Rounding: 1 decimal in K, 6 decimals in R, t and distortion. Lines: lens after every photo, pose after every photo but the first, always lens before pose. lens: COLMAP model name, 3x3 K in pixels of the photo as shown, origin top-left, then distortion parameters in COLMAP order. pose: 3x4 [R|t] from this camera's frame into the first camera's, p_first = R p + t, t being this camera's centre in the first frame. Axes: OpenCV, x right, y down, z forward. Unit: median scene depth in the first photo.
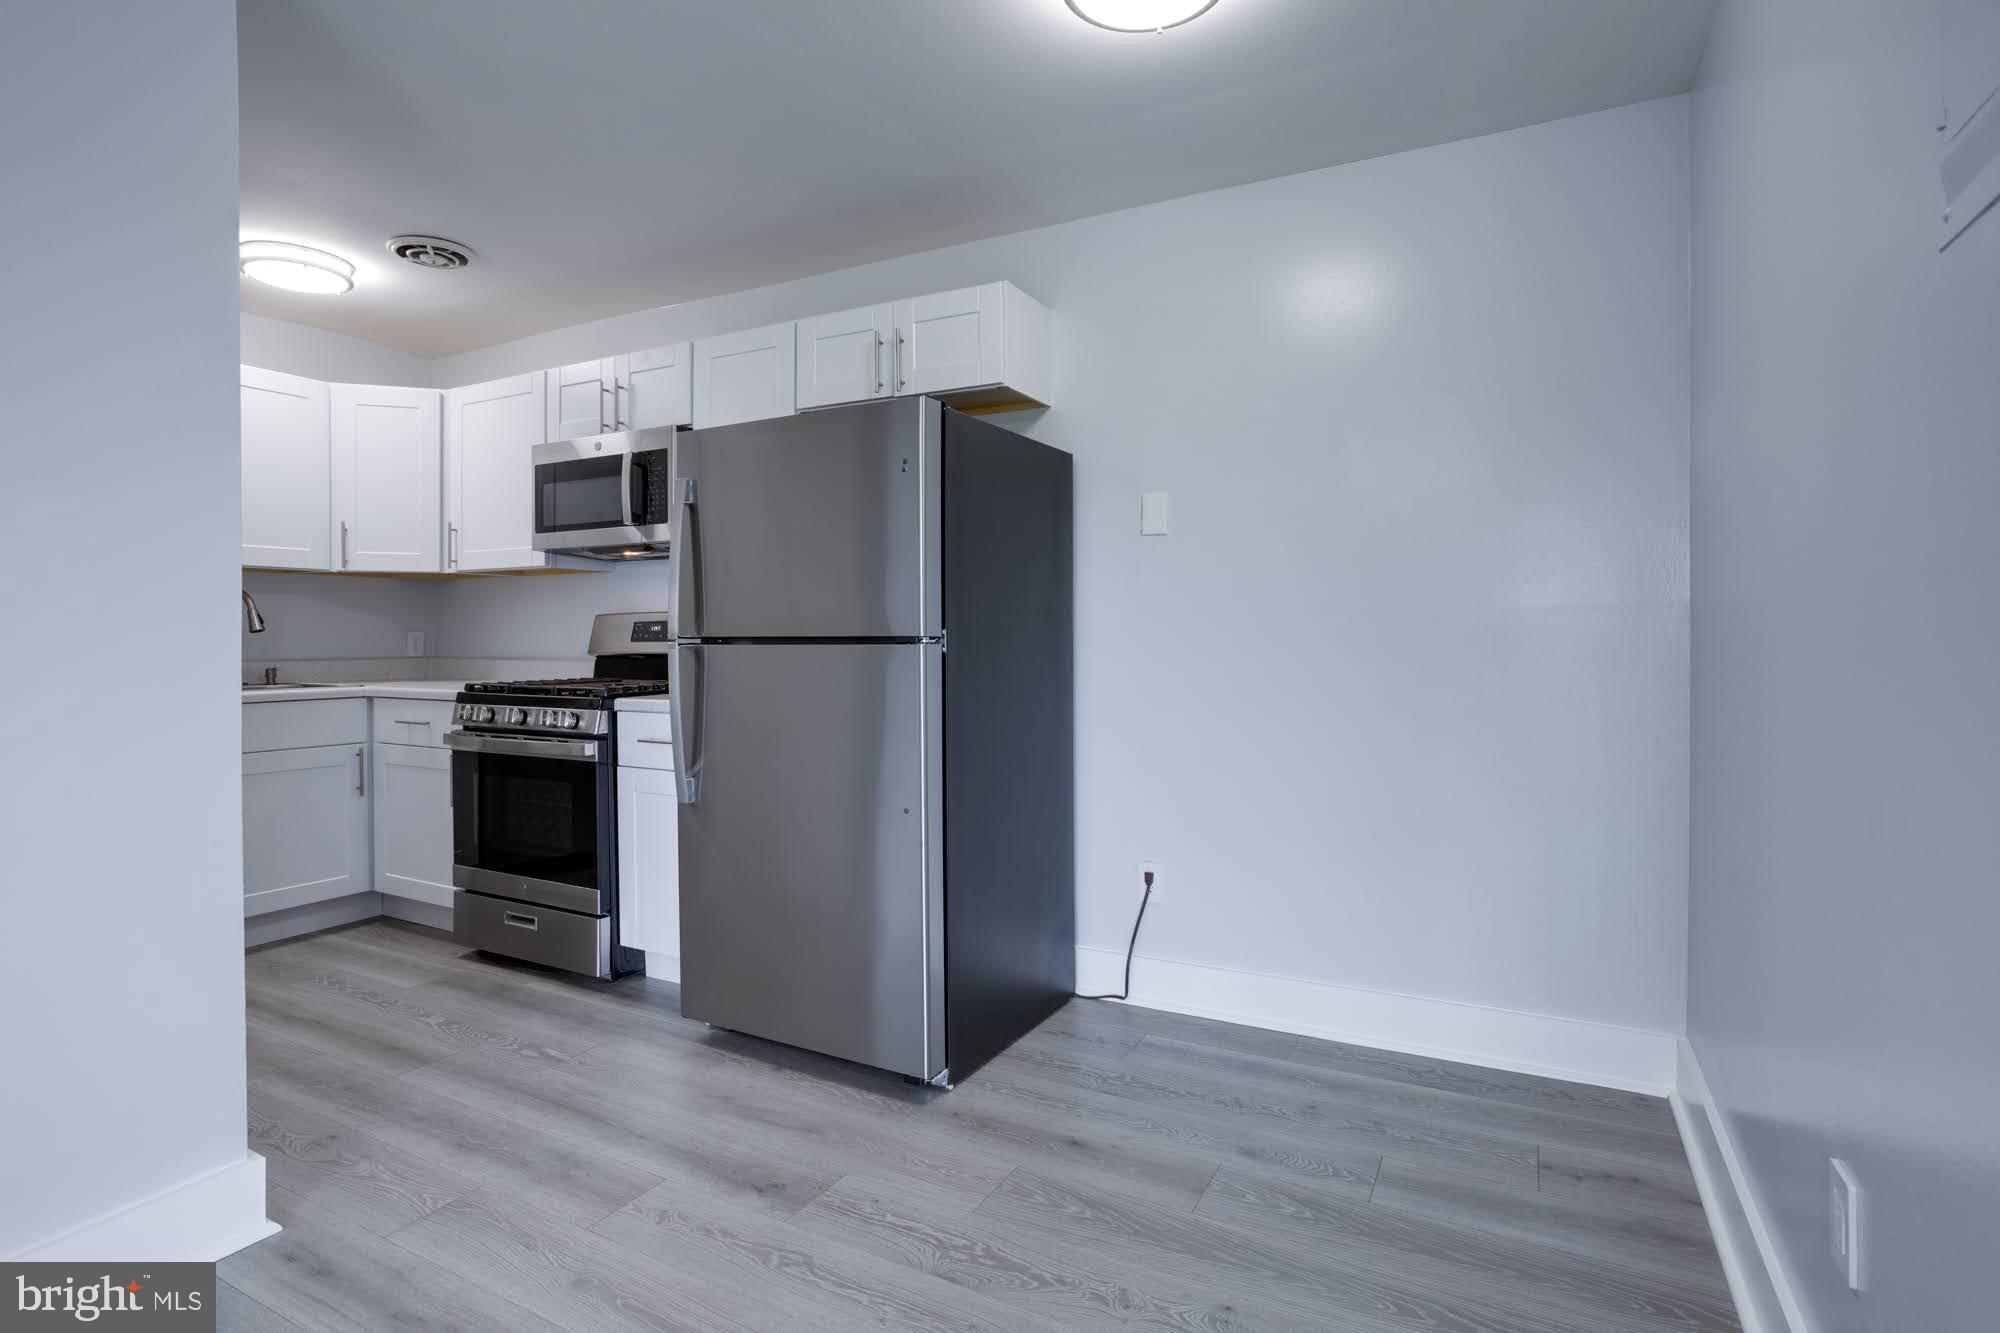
lens RADIAL K [[992.3, 0, 1037.7], [0, 992.3, 650.1], [0, 0, 1]] dist [-0.028504, 0.015832]
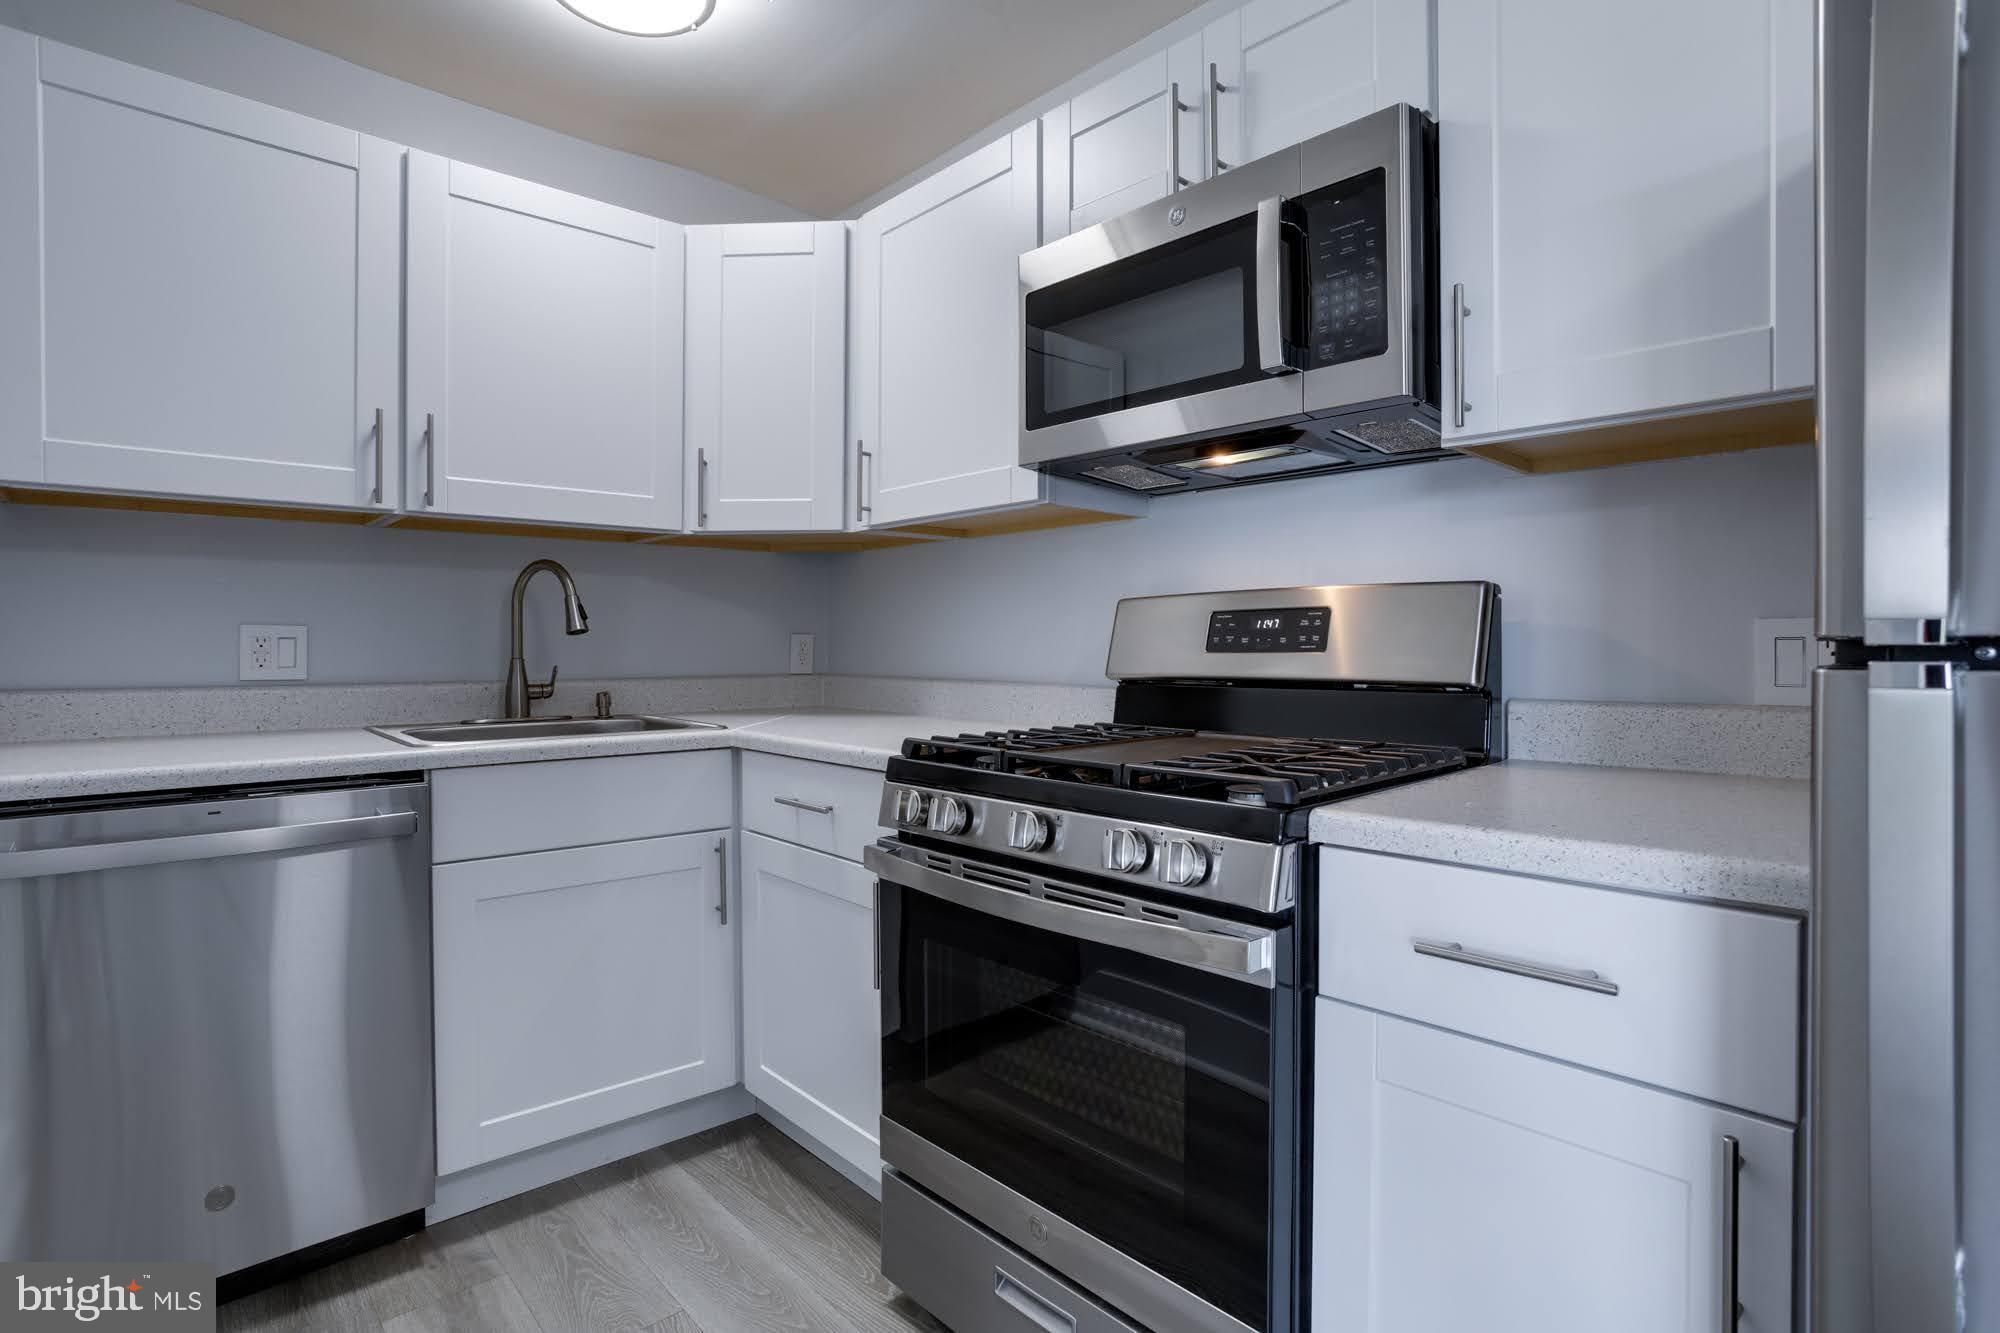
lens RADIAL K [[992.3, 0, 1012.8], [0, 992.3, 654.3], [0, 0, 1]] dist [-0.028504, 0.015832]
pose [[0.942904, 0.003816, -0.333044, -0.348750], [-0.005235, 0.999981, -0.003365, -0.005198], [0.333025, 0.004917, 0.942905, 0.528520]]
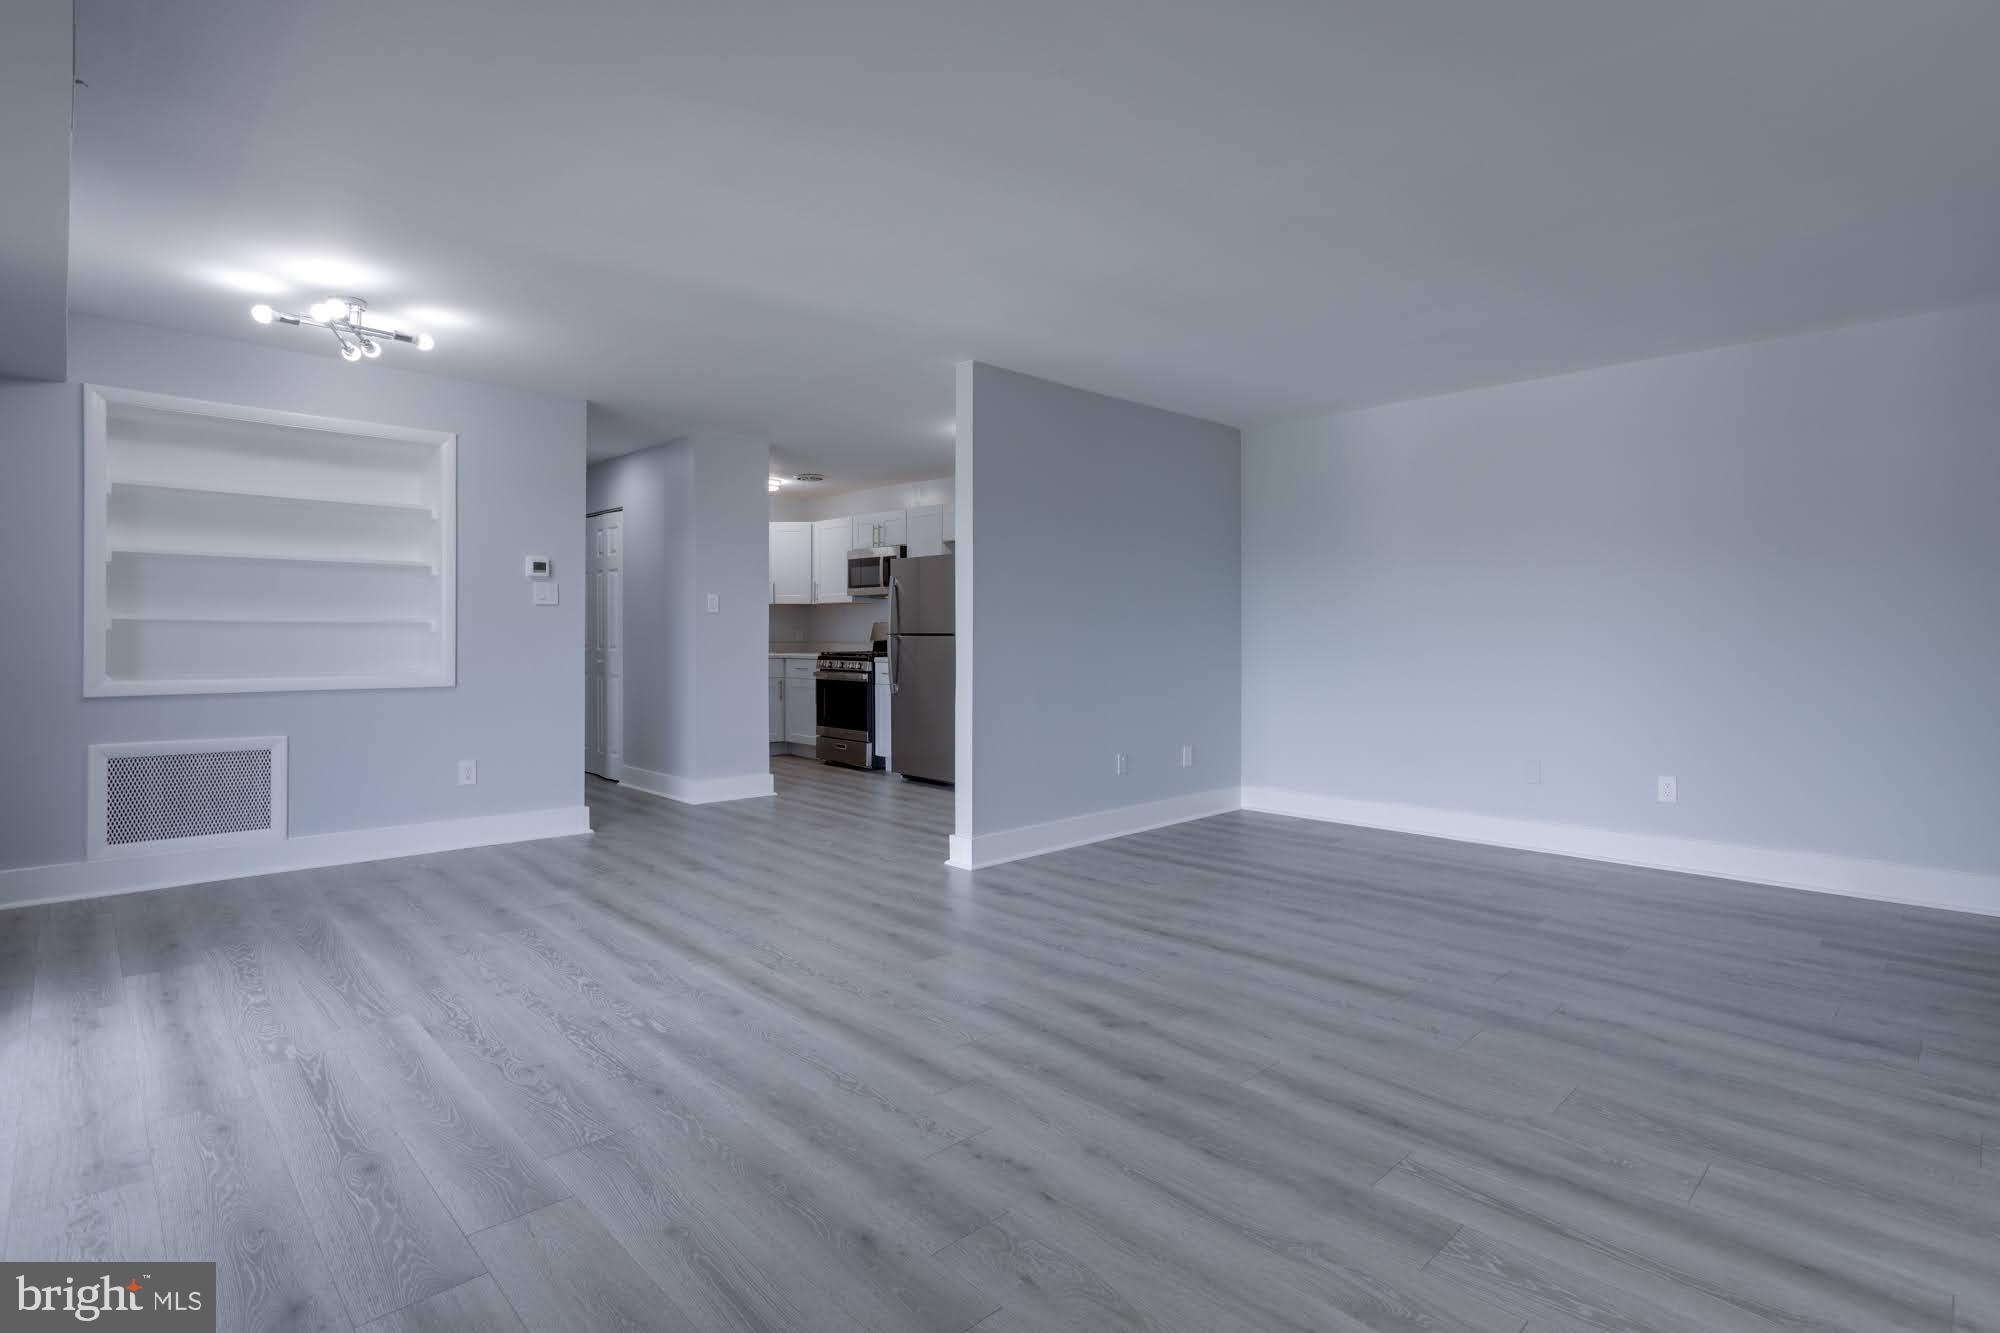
lens RADIAL K [[992.3, 0, 1031.4], [0, 992.3, 630.9], [0, 0, 1]] dist [-0.028504, 0.015832]
pose [[0.952214, 0.000391, -0.305430, 0.619701], [-0.004020, 0.999929, -0.011255, 0.006970], [0.305404, 0.011945, 0.952148, -1.100121]]
